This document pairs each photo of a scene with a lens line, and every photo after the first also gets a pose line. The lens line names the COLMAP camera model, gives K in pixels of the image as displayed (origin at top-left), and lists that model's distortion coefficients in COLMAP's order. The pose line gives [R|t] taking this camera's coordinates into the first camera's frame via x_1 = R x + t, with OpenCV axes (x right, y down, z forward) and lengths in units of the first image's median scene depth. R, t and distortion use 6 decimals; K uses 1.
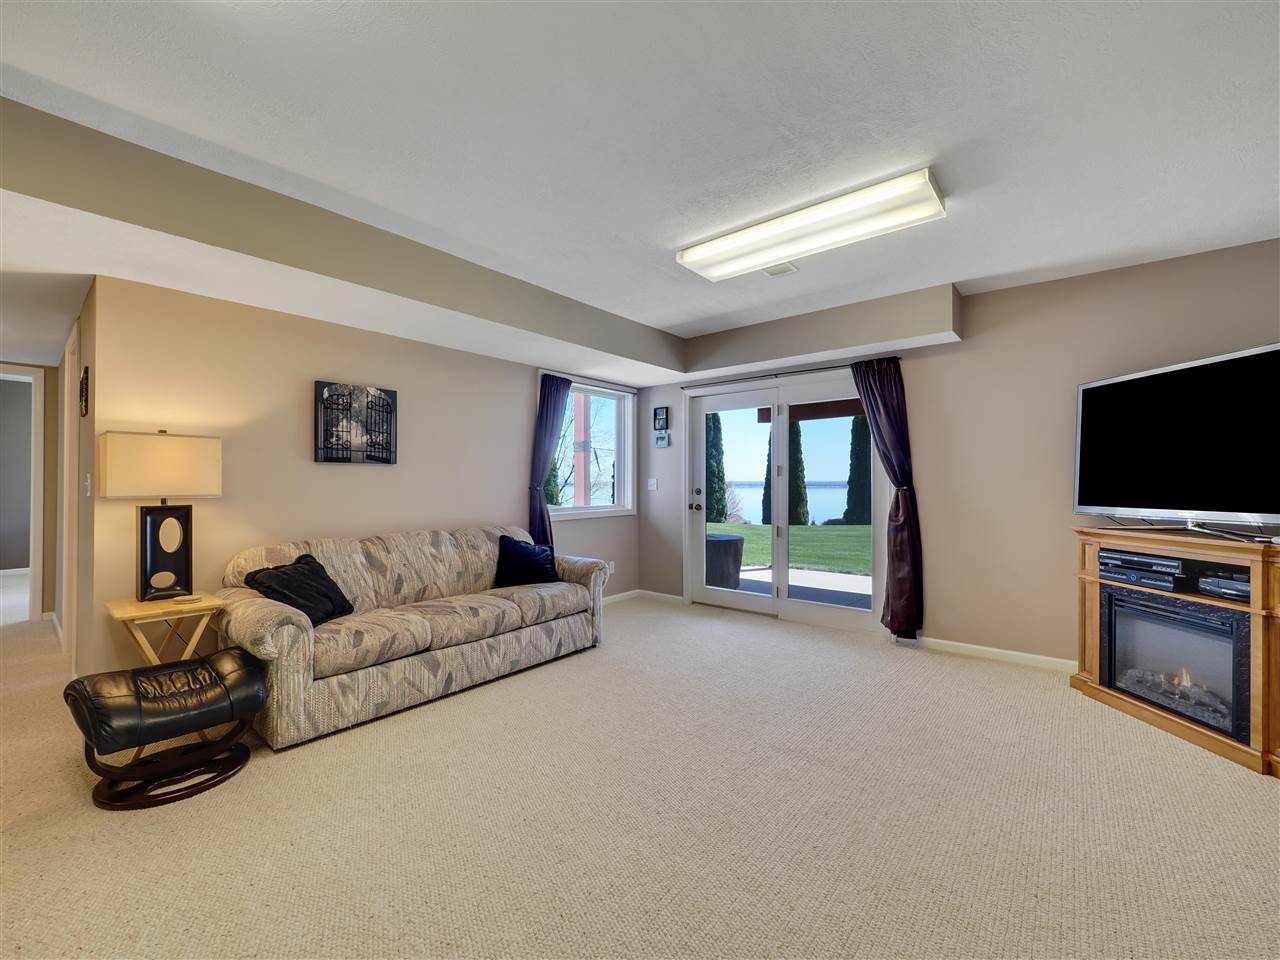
lens RADIAL K [[542.5, 0, 640.0], [0, 542.5, 480.0], [0, 0, 1]] dist [-0.001330, -0.000171]
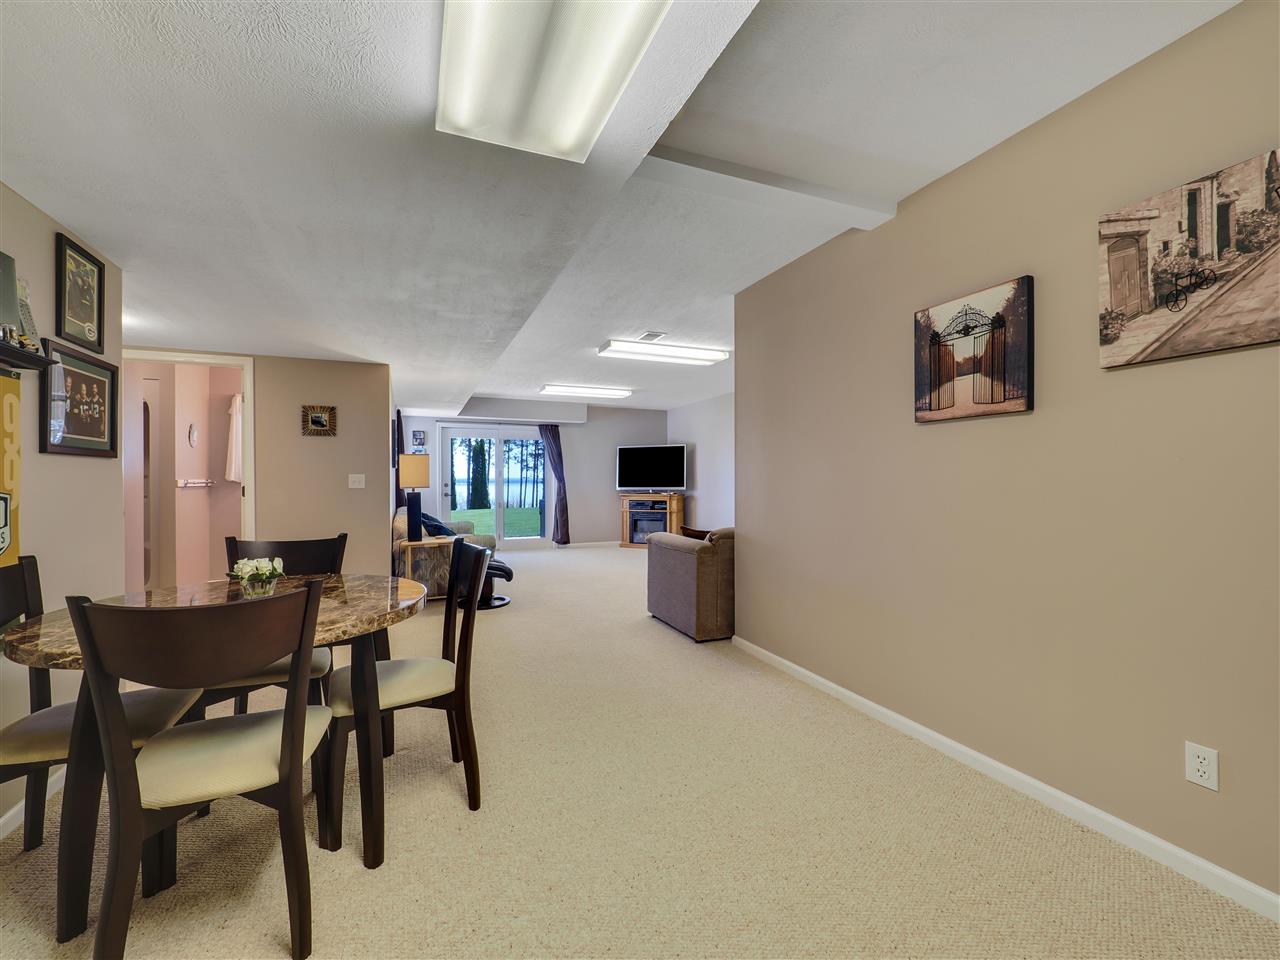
lens RADIAL K [[542.5, 0, 640.0], [0, 542.5, 480.0], [0, 0, 1]] dist [-0.001330, -0.000171]
pose [[0.456220, -0.004645, 0.889855, -1.924968], [-0.002559, 0.999975, 0.006531, -0.011921], [-0.889863, -0.005257, 0.456197, -0.492168]]
